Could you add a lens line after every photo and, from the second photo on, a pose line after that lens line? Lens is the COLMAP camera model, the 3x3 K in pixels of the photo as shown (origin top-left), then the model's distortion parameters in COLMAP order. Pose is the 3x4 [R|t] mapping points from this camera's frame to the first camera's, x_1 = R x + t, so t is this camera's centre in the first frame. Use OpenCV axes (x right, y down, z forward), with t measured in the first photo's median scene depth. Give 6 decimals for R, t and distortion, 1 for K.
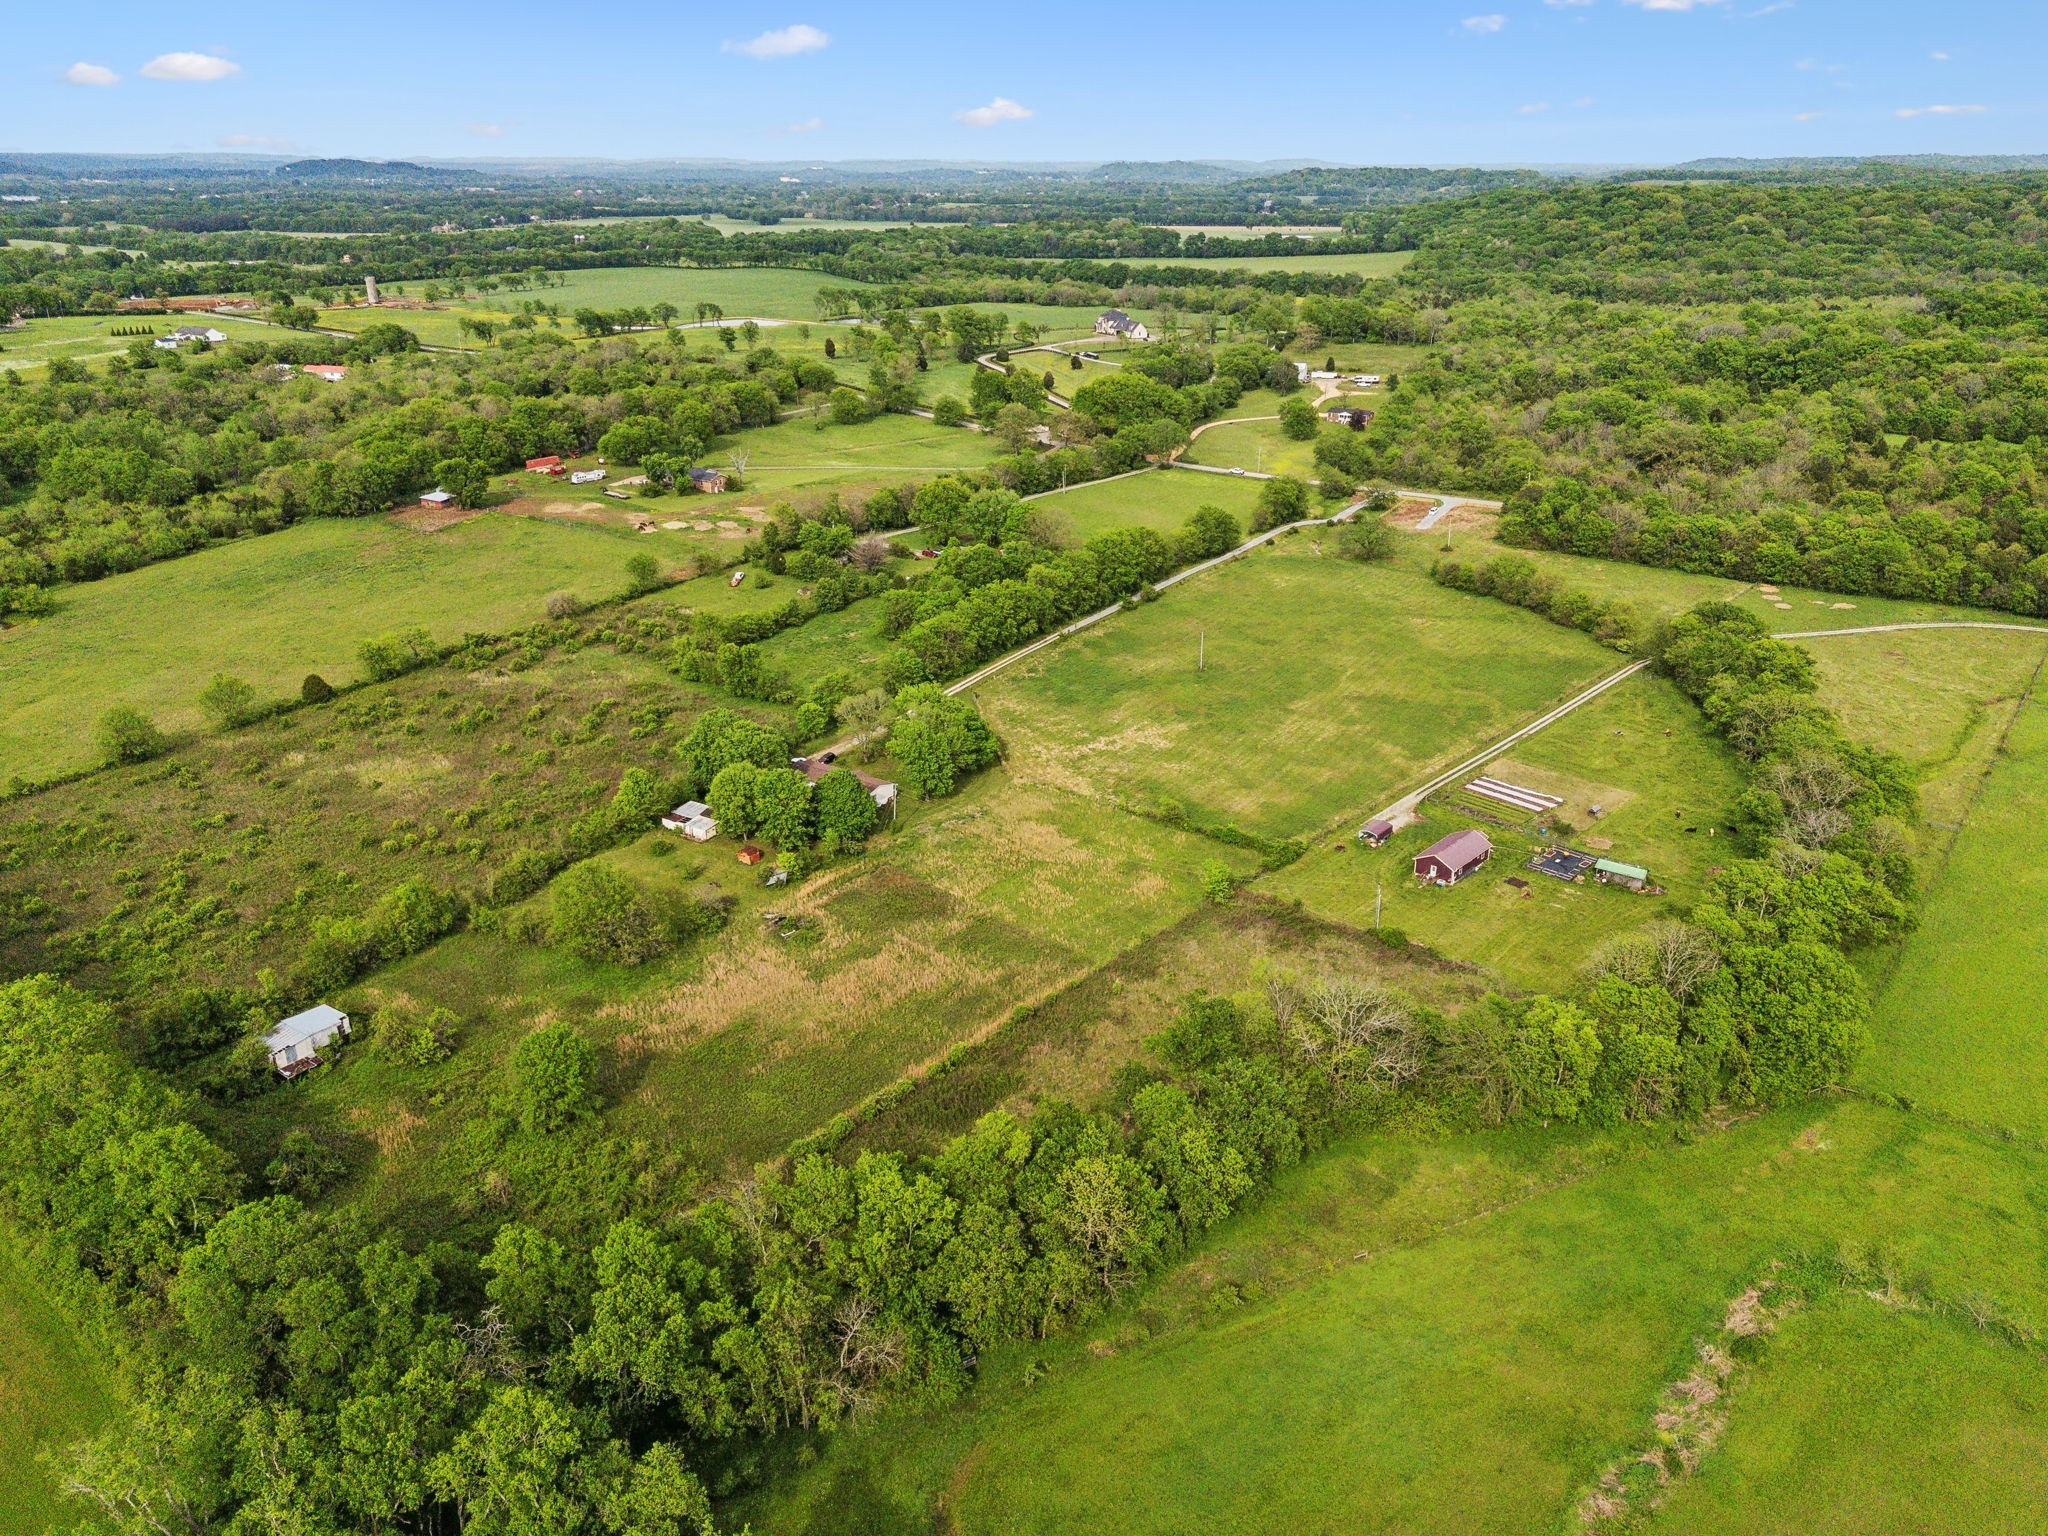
lens RADIAL K [[1519.7, 0, 1038.1], [0, 1519.7, 753.4], [0, 0, 1]] dist [0.071089, -0.064677]
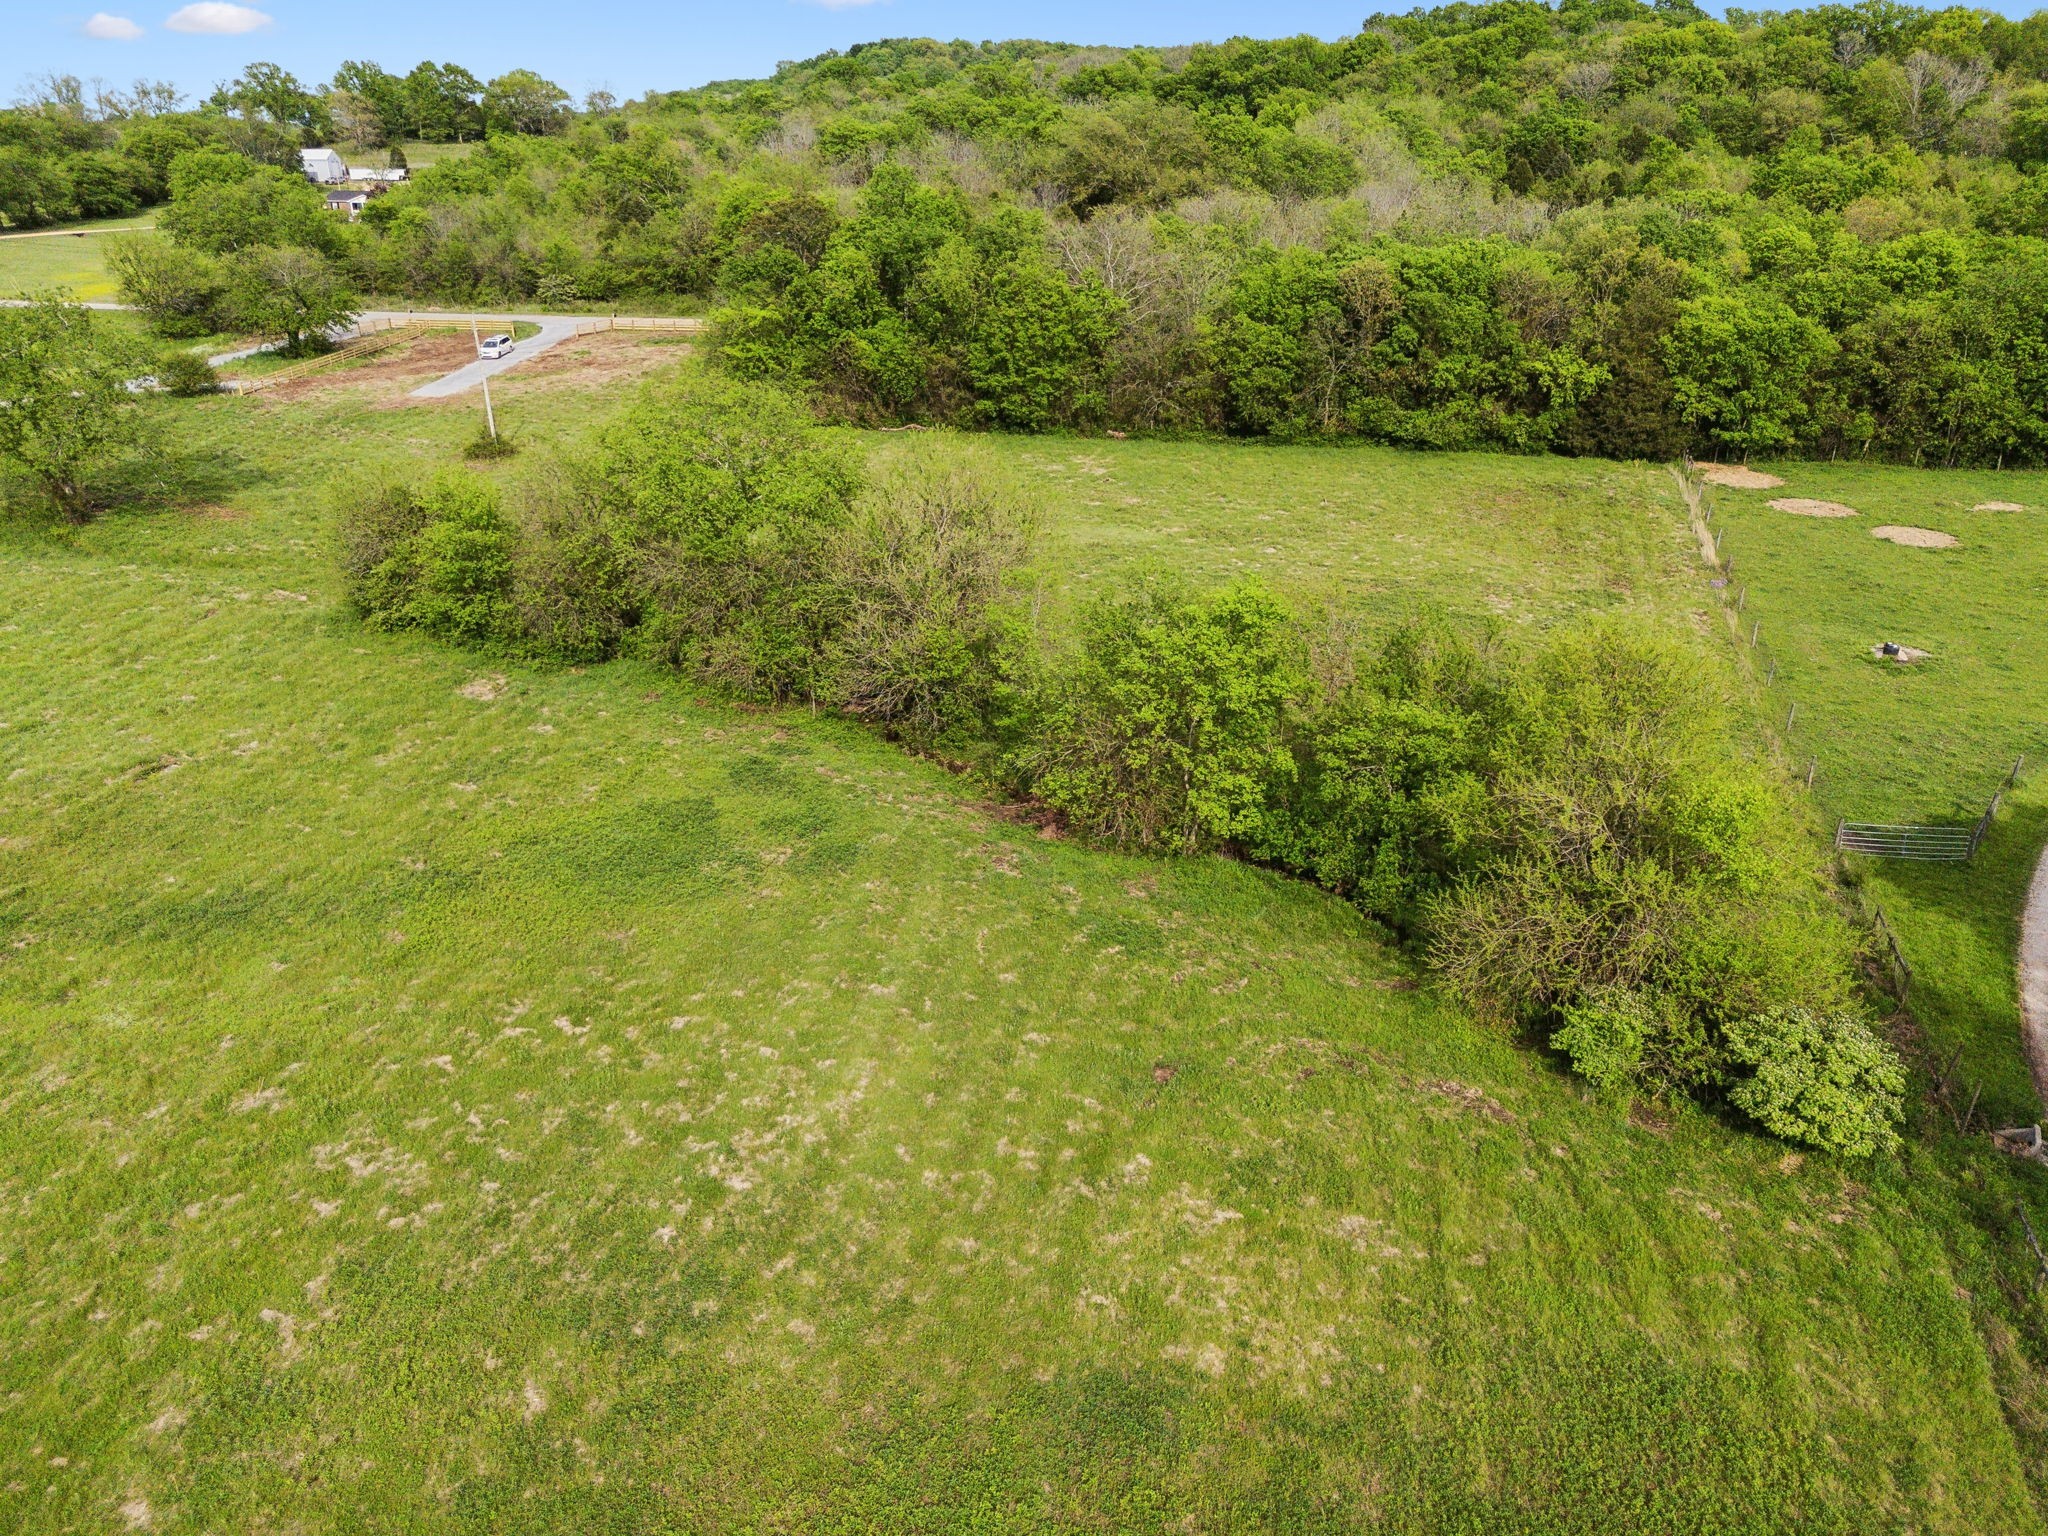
lens RADIAL K [[1546.5, 0, 1030.9], [0, 1546.5, 760.3], [0, 0, 1]] dist [0.067588, -0.059407]
pose [[0.904737, -0.161496, 0.394169, 0.230994], [0.157618, 0.986588, 0.042438, -0.079570], [-0.395736, 0.023733, 0.918058, 0.715118]]
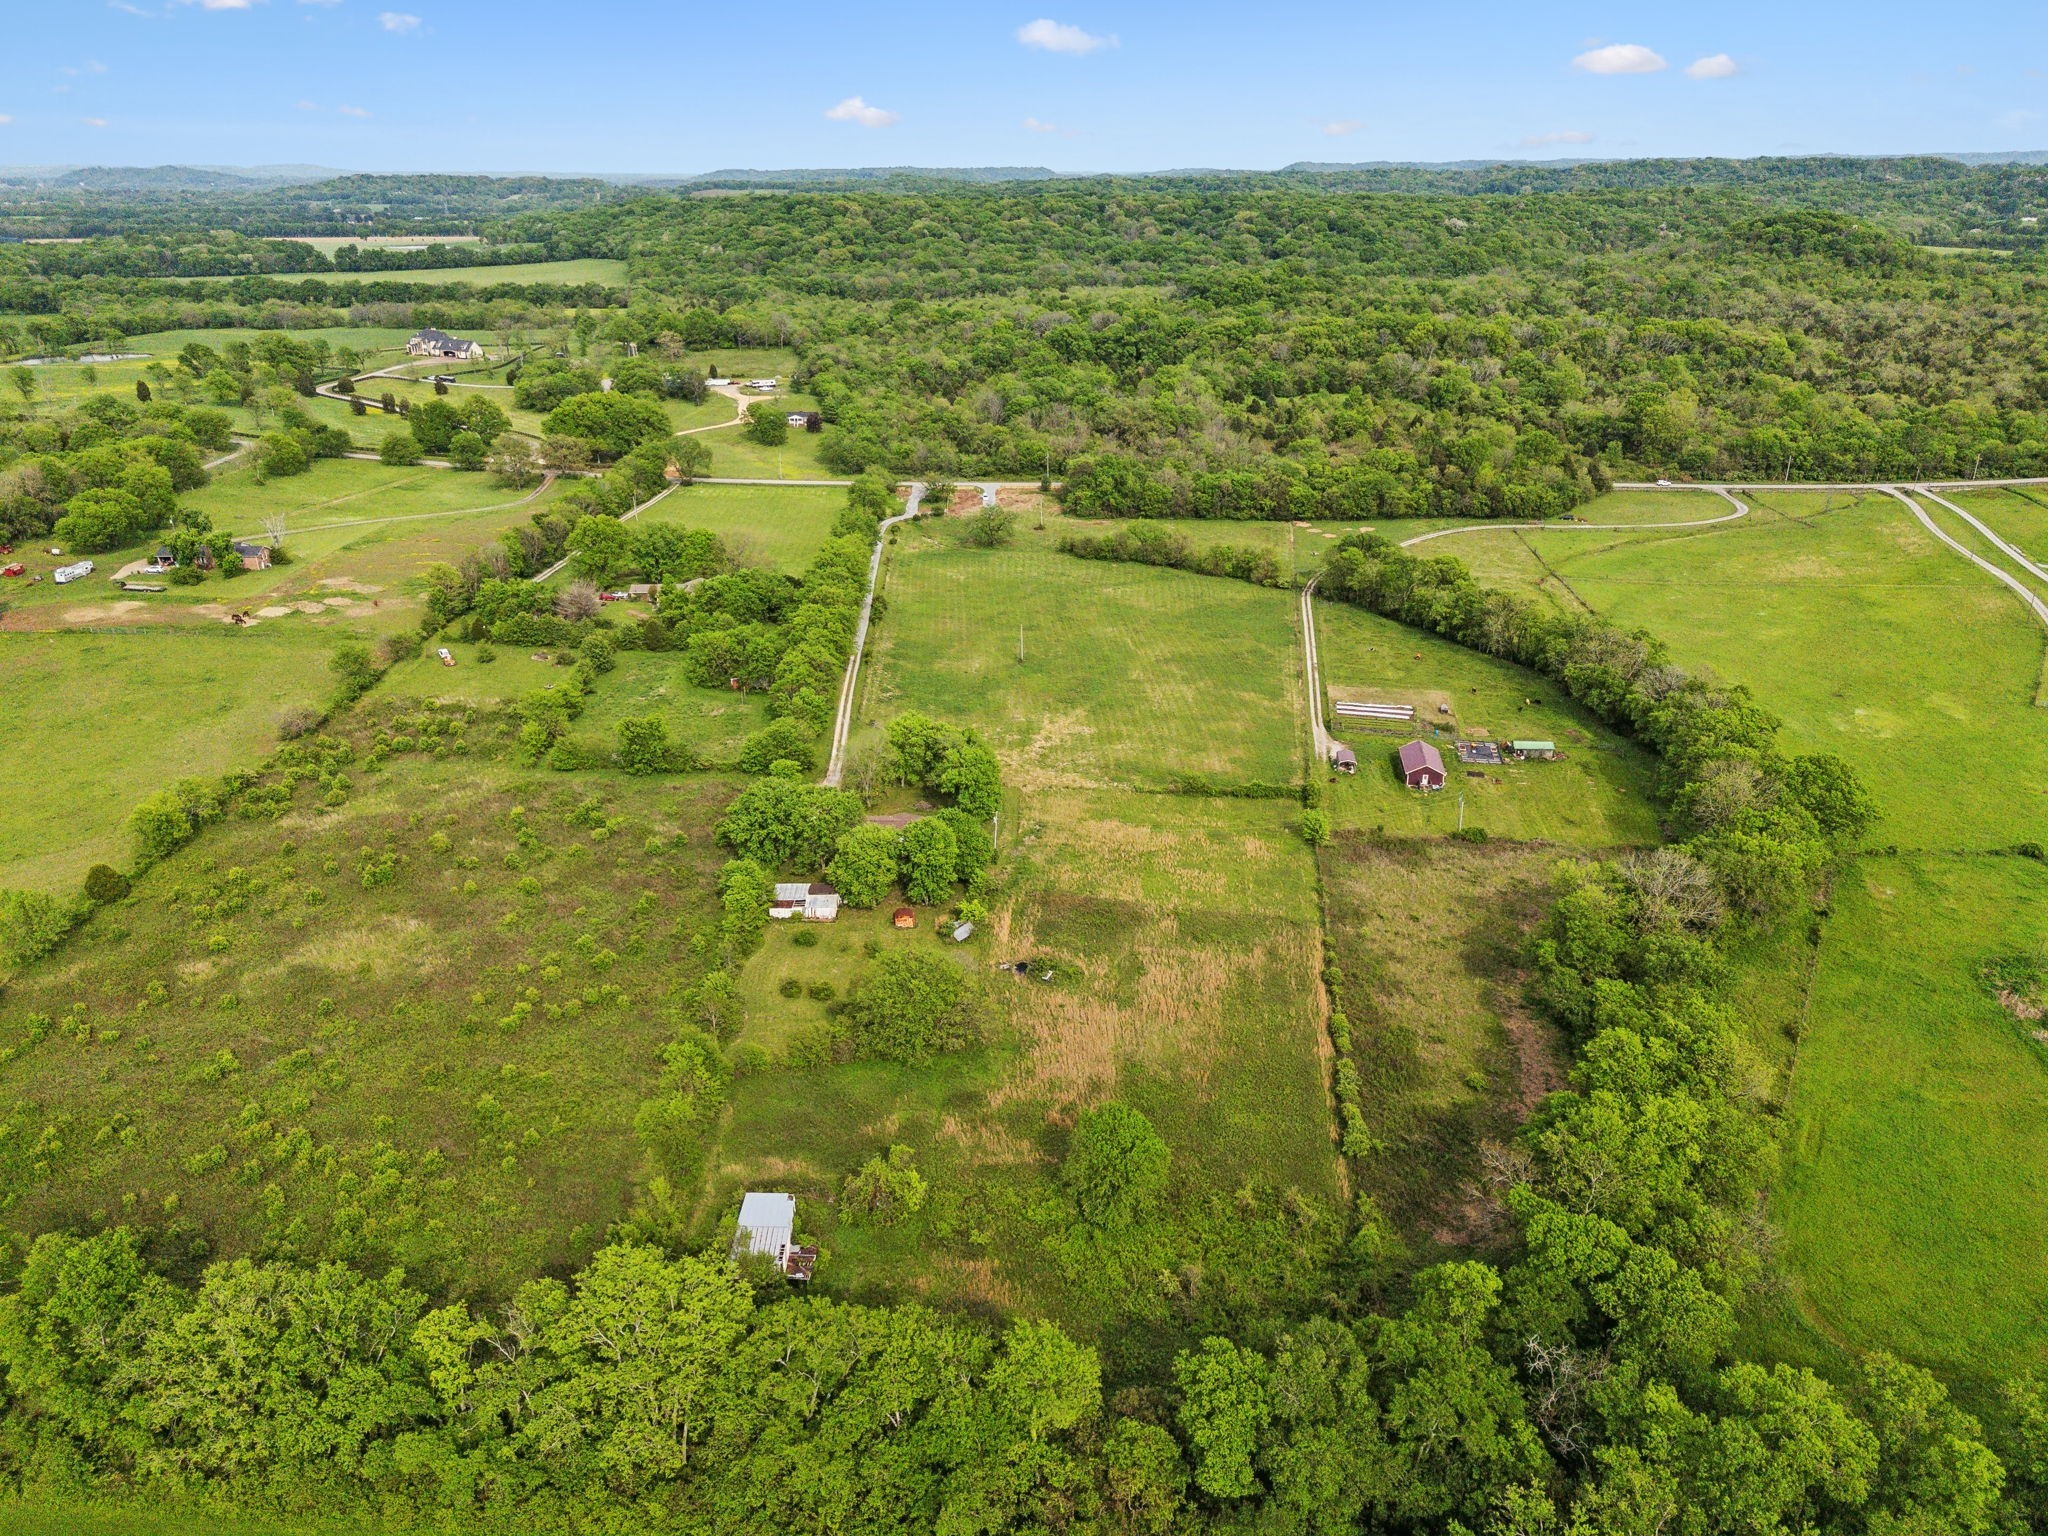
lens RADIAL K [[1503.9, 0, 1031.3], [0, 1503.9, 765.5], [0, 0, 1]] dist [0.068012, -0.059609]
pose [[0.834202, -0.206022, 0.511529, -0.304616], [0.203413, 0.977139, 0.061823, -0.034337], [-0.512572, 0.052479, 0.857039, 0.093266]]
